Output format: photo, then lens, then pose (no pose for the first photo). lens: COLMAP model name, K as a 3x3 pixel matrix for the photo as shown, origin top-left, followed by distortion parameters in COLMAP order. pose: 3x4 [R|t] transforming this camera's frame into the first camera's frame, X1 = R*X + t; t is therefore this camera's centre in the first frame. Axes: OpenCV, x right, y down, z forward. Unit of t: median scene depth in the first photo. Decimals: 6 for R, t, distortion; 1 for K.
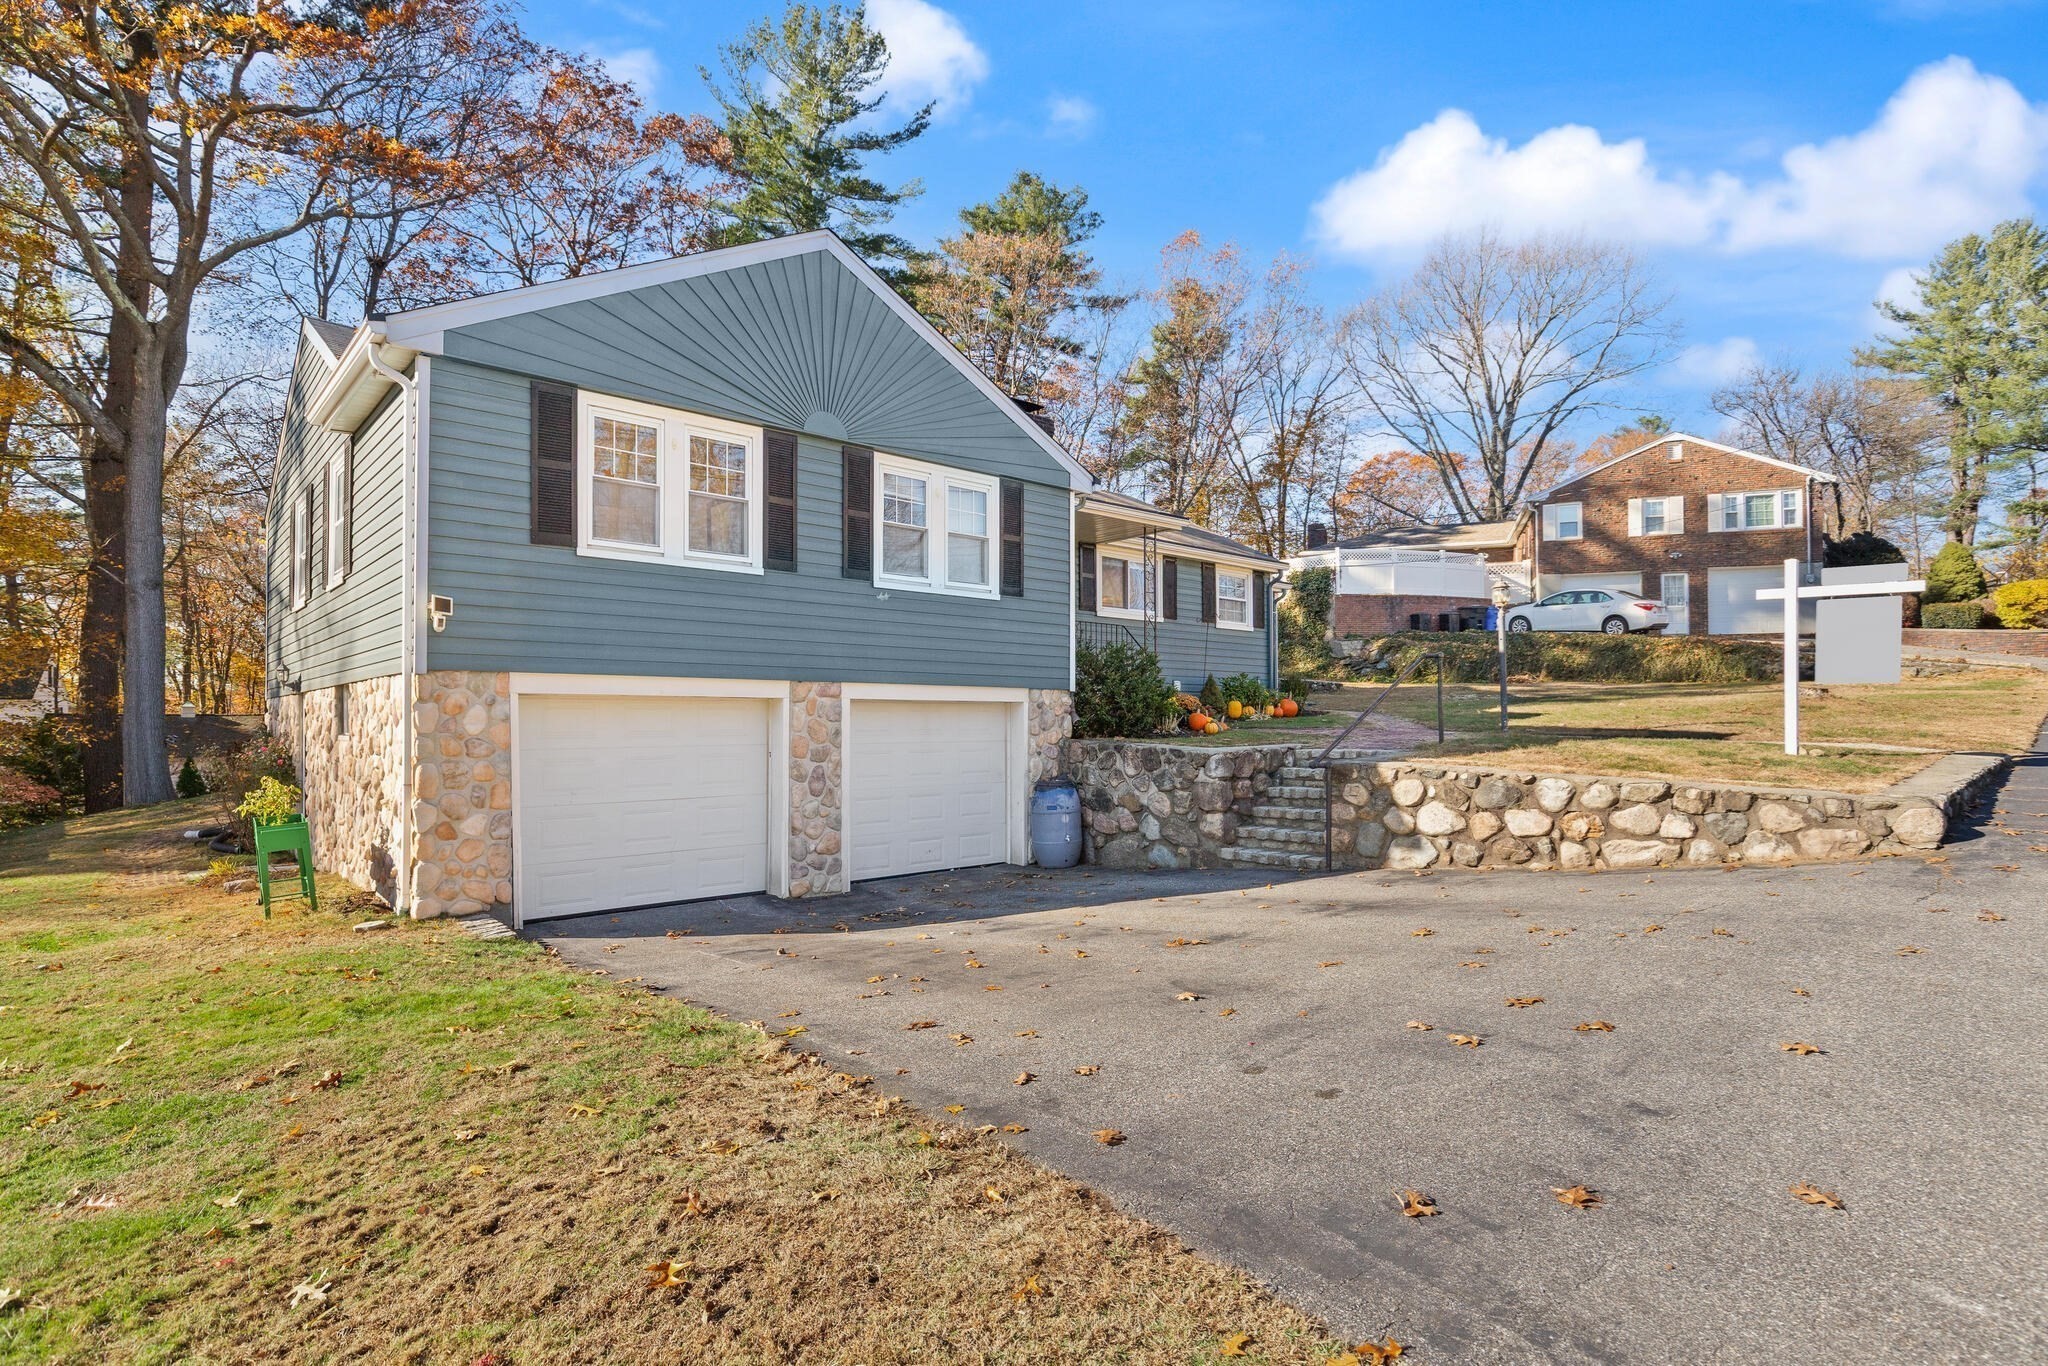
lens RADIAL K [[1038.8, 0, 1018.4], [0, 1038.8, 696.7], [0, 0, 1]] dist [-0.000668, -0.000227]
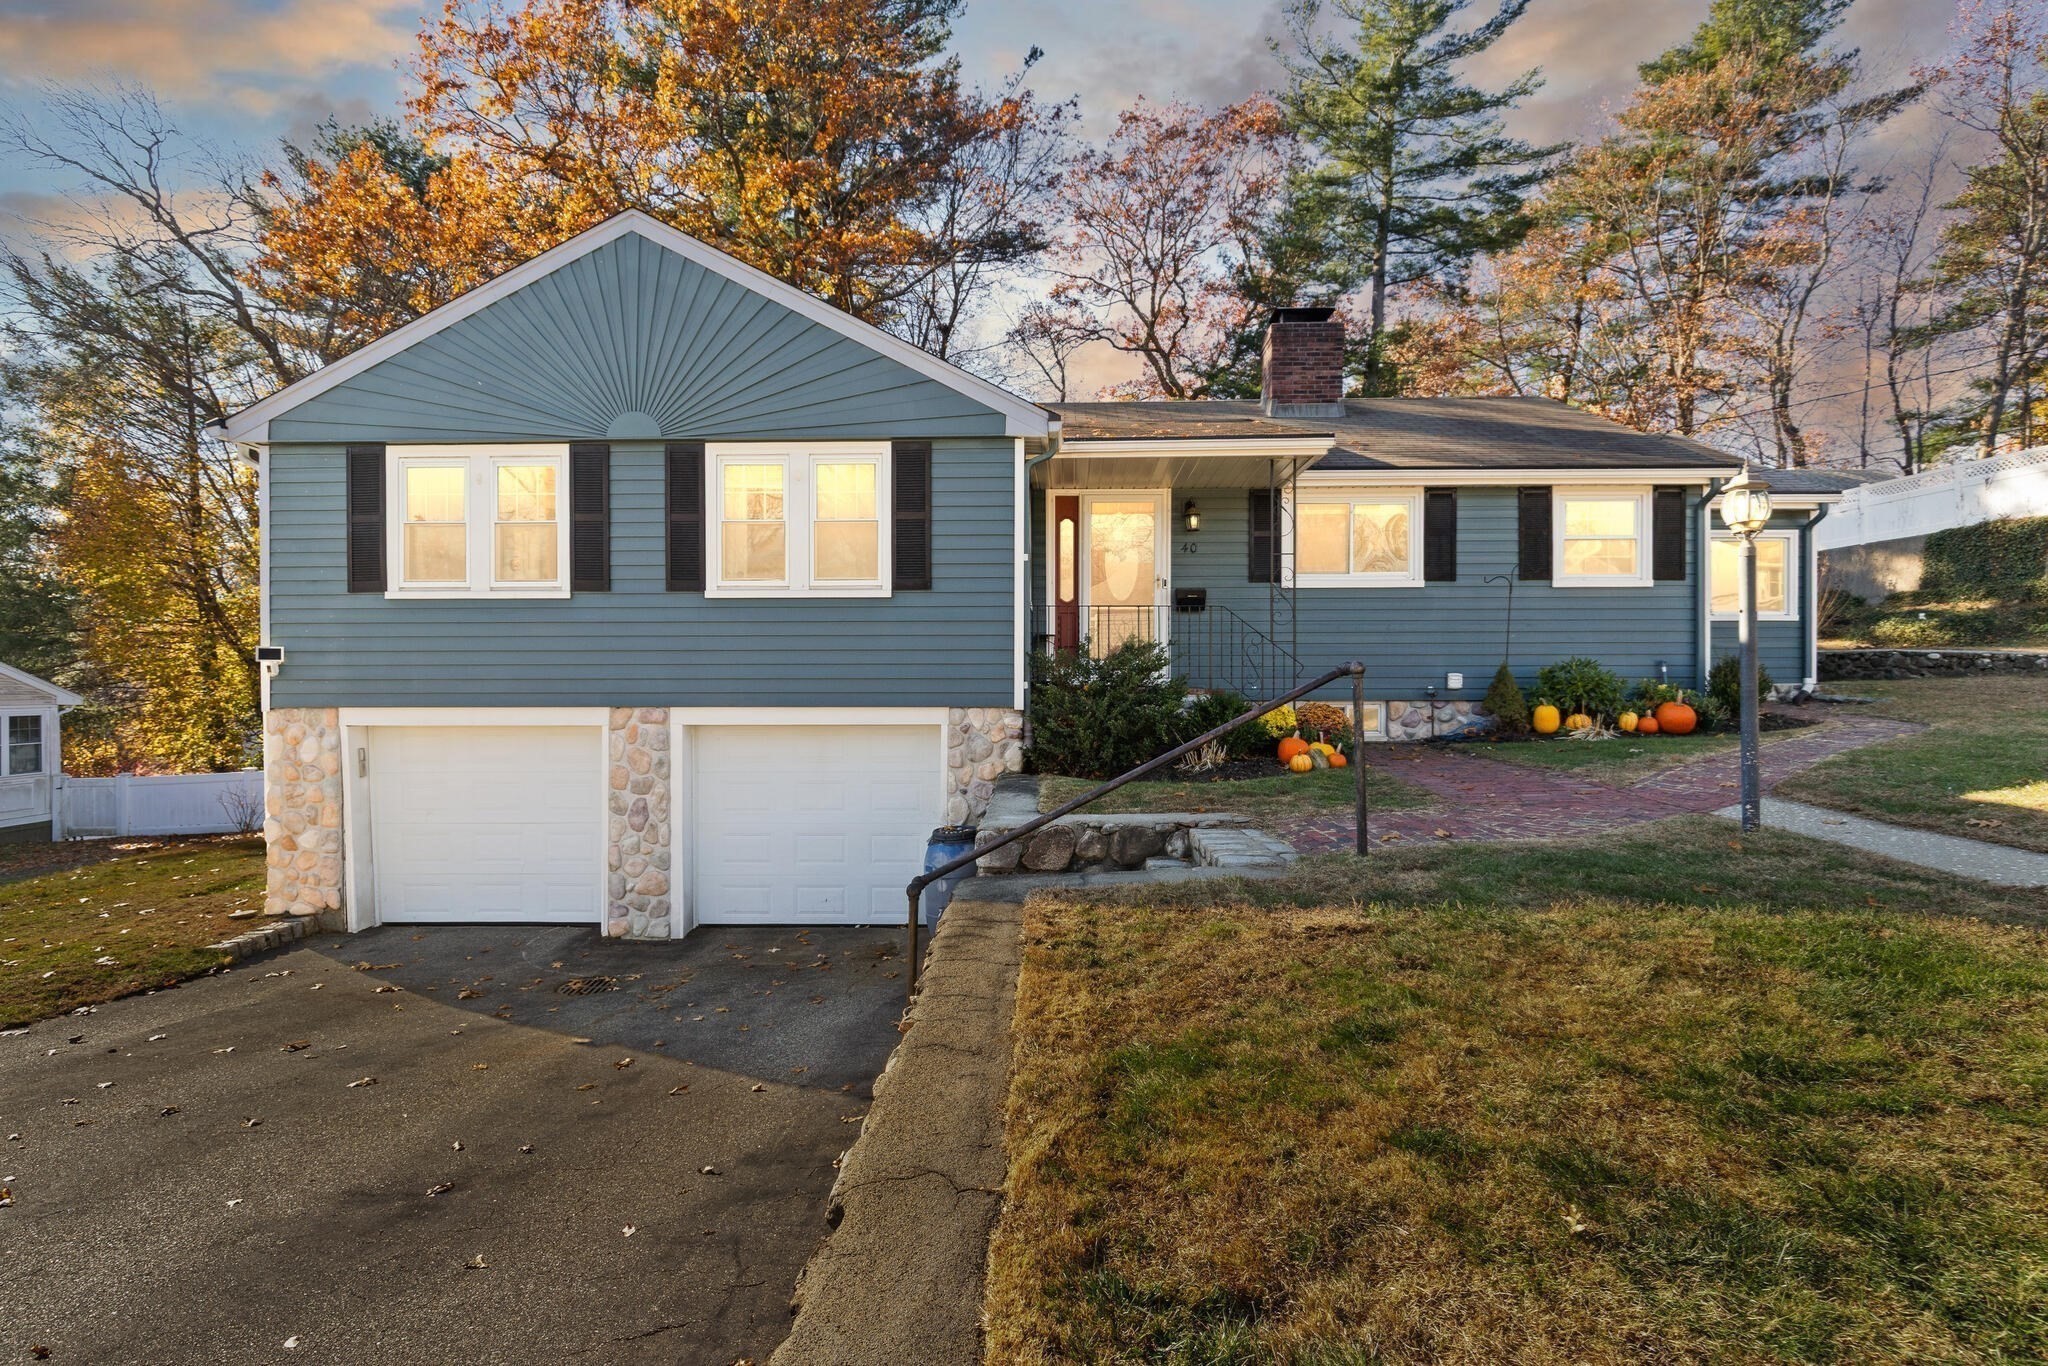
lens RADIAL K [[939.3, 0, 1024.3], [0, 939.3, 681.1], [0, 0, 1]] dist [0.012118, -0.000379]
pose [[0.719247, -0.003458, -0.694746, 0.617199], [0.020411, 0.999661, 0.016156, -0.042944], [0.694454, -0.025800, 0.719074, 0.619650]]
